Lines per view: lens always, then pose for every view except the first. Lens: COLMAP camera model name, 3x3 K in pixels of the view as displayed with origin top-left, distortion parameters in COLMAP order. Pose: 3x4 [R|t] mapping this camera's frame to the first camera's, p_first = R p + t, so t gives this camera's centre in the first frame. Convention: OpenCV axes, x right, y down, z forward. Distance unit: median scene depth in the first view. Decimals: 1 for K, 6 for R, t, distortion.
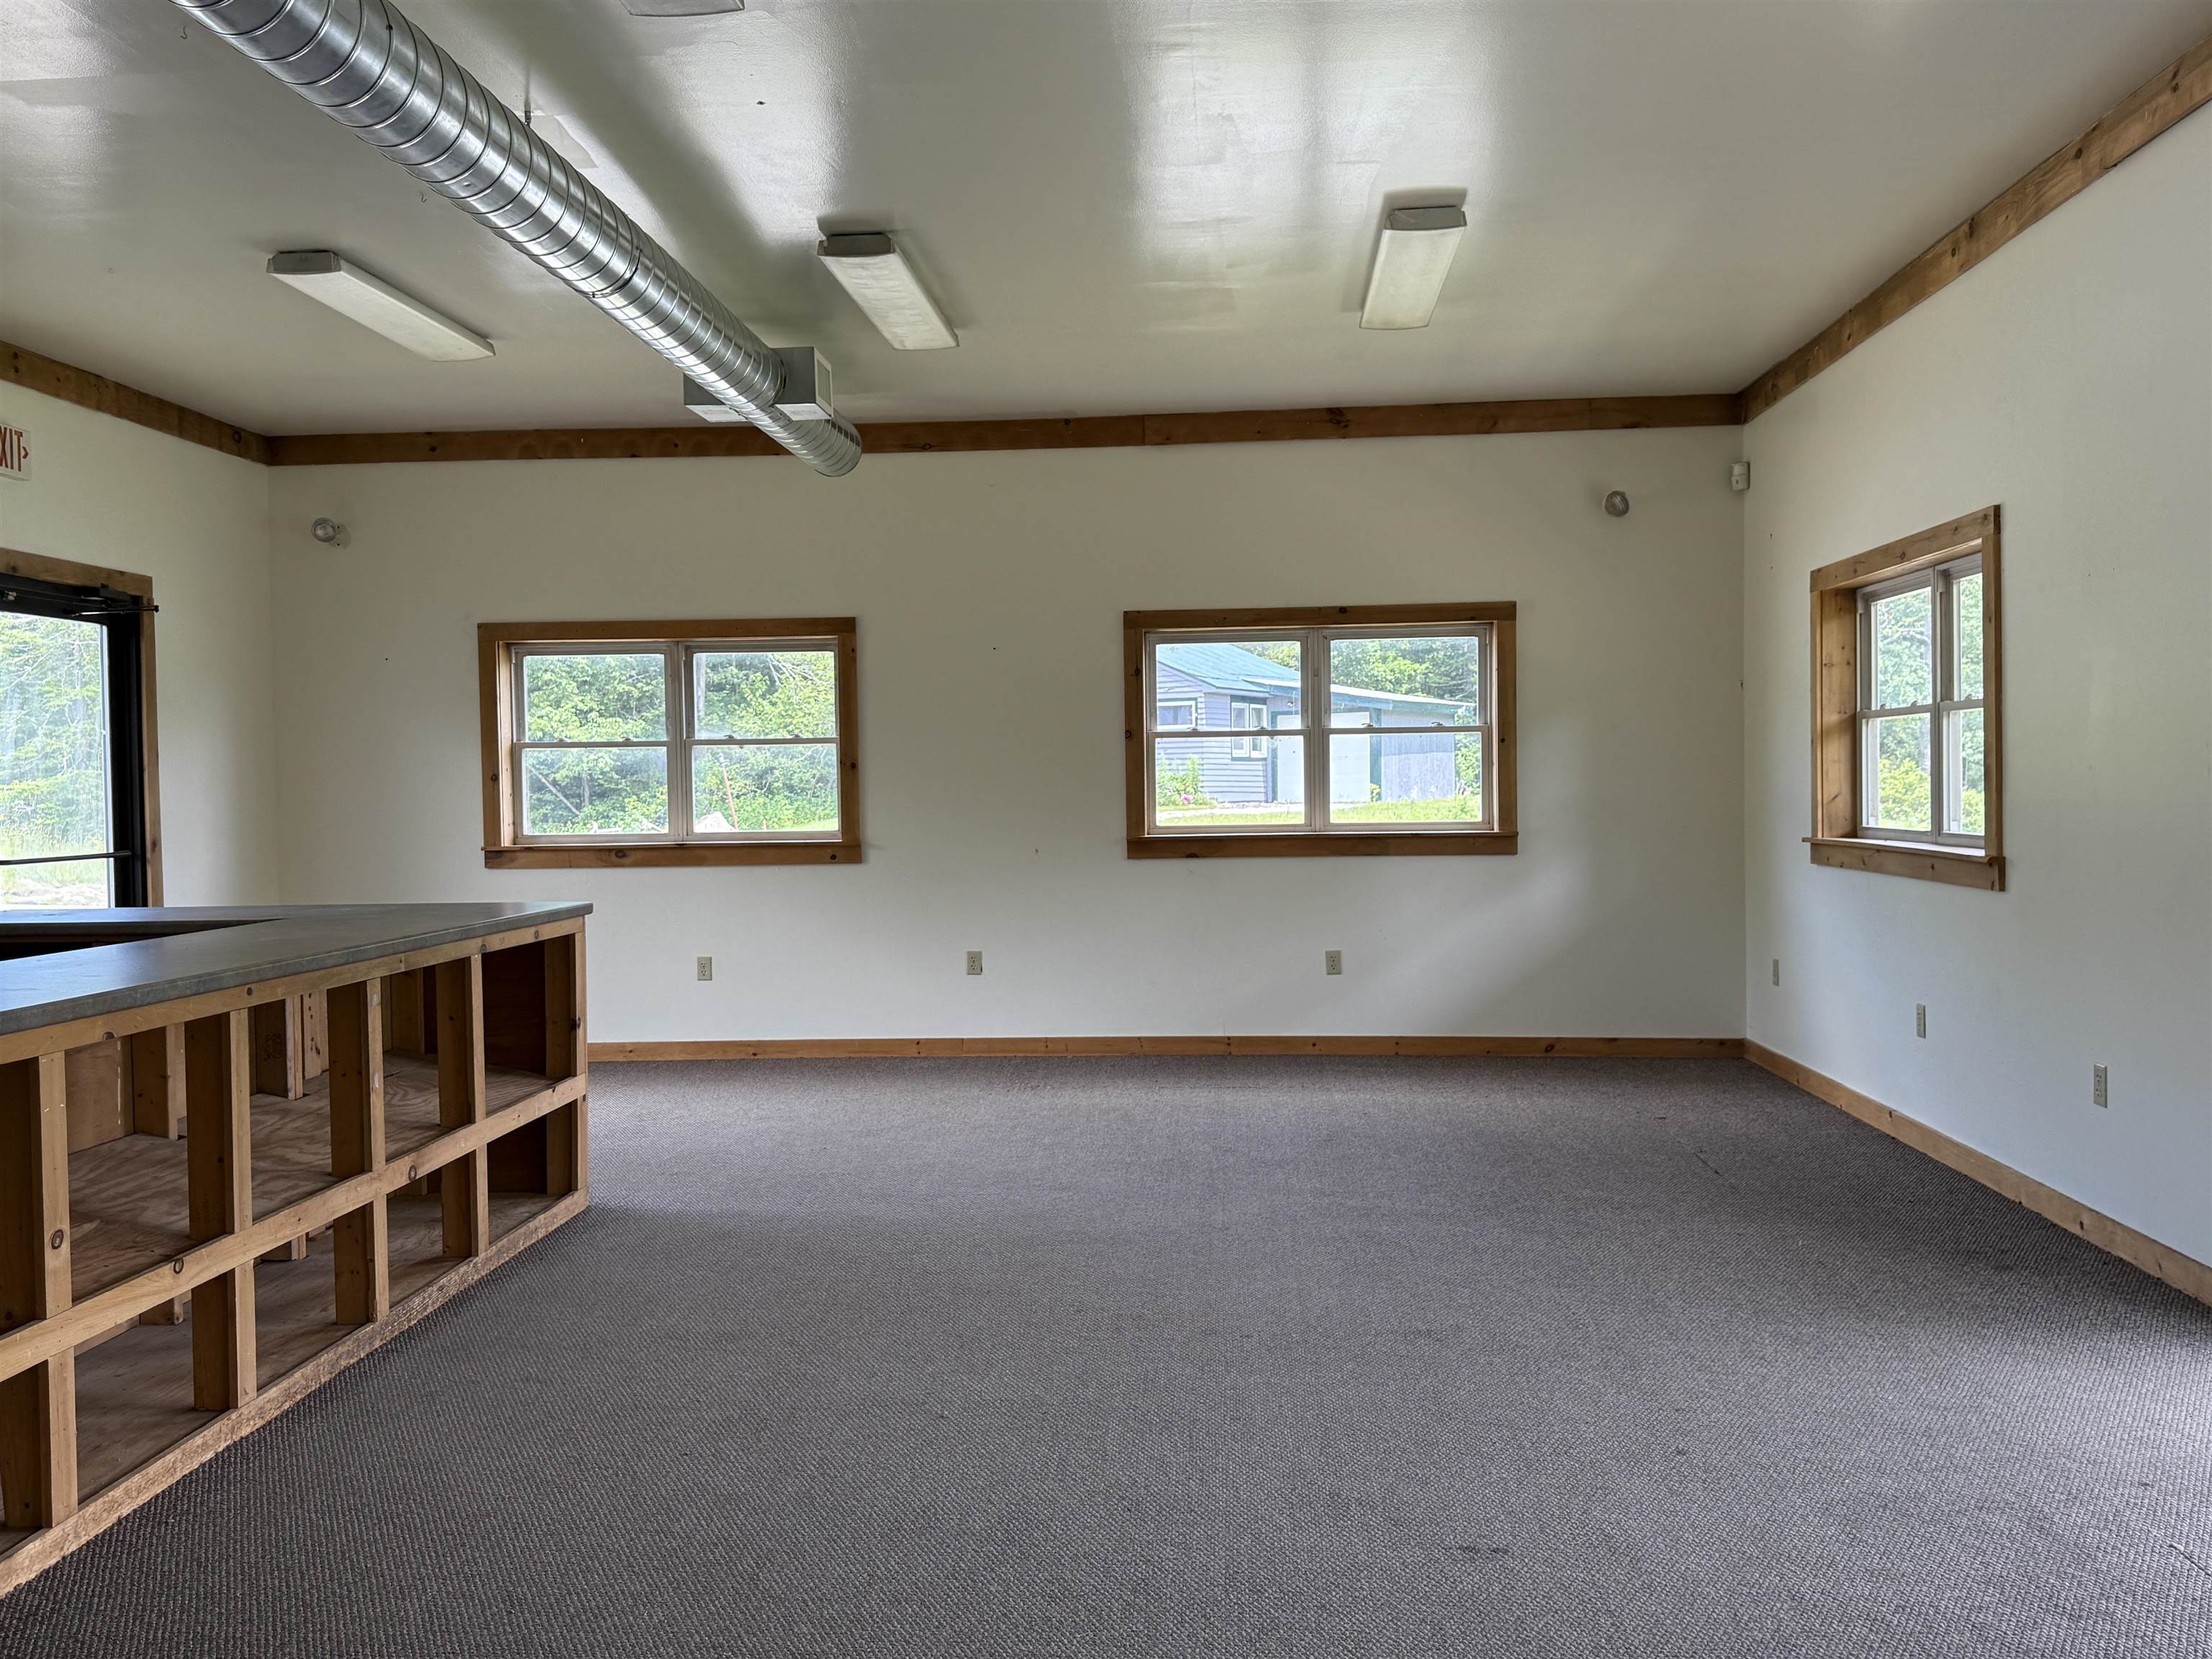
lens RADIAL K [[1844.0, 0, 1109.7], [0, 1844.0, 841.9], [0, 0, 1]] dist [0.124884, -0.225828]
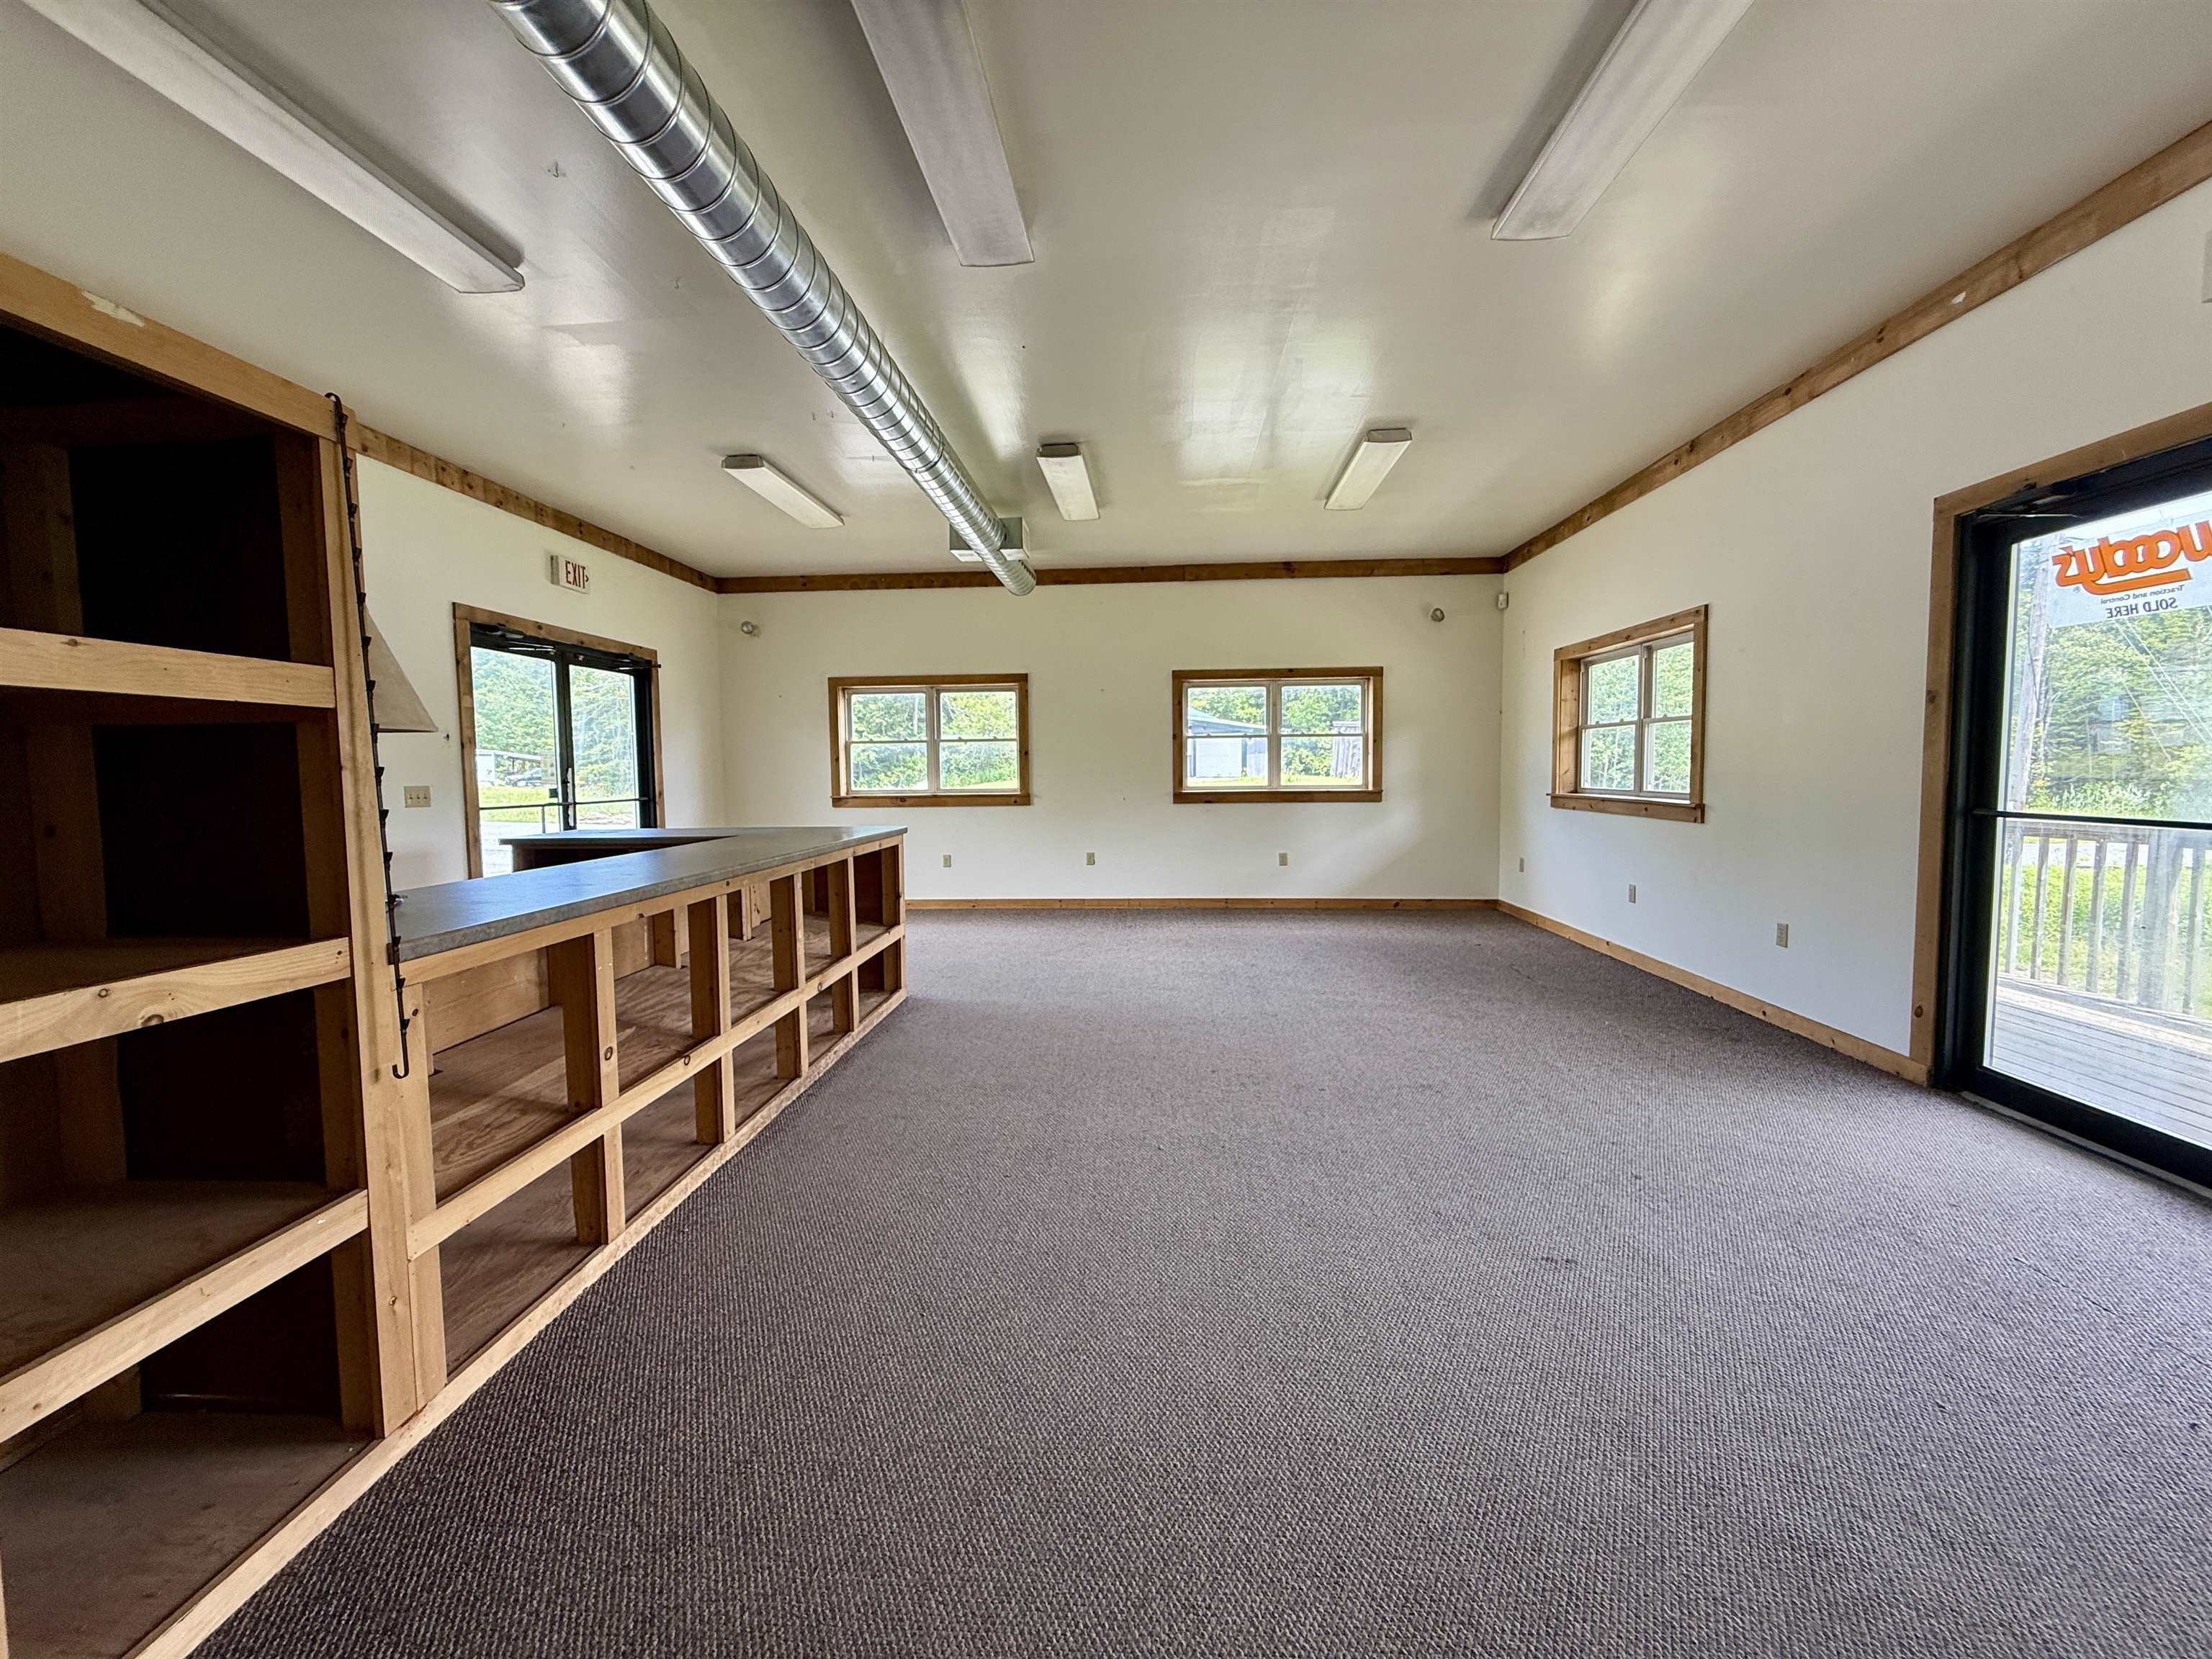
lens RADIAL K [[875.7, 0, 1109.0], [0, 875.7, 828.1], [0, 0, 1]] dist [-0.001469, 0.000449]
pose [[0.999975, 0.003634, 0.006032, -0.079697], [-0.003849, 0.999340, 0.036124, 0.002689], [-0.005897, -0.036147, 0.999329, 0.146449]]
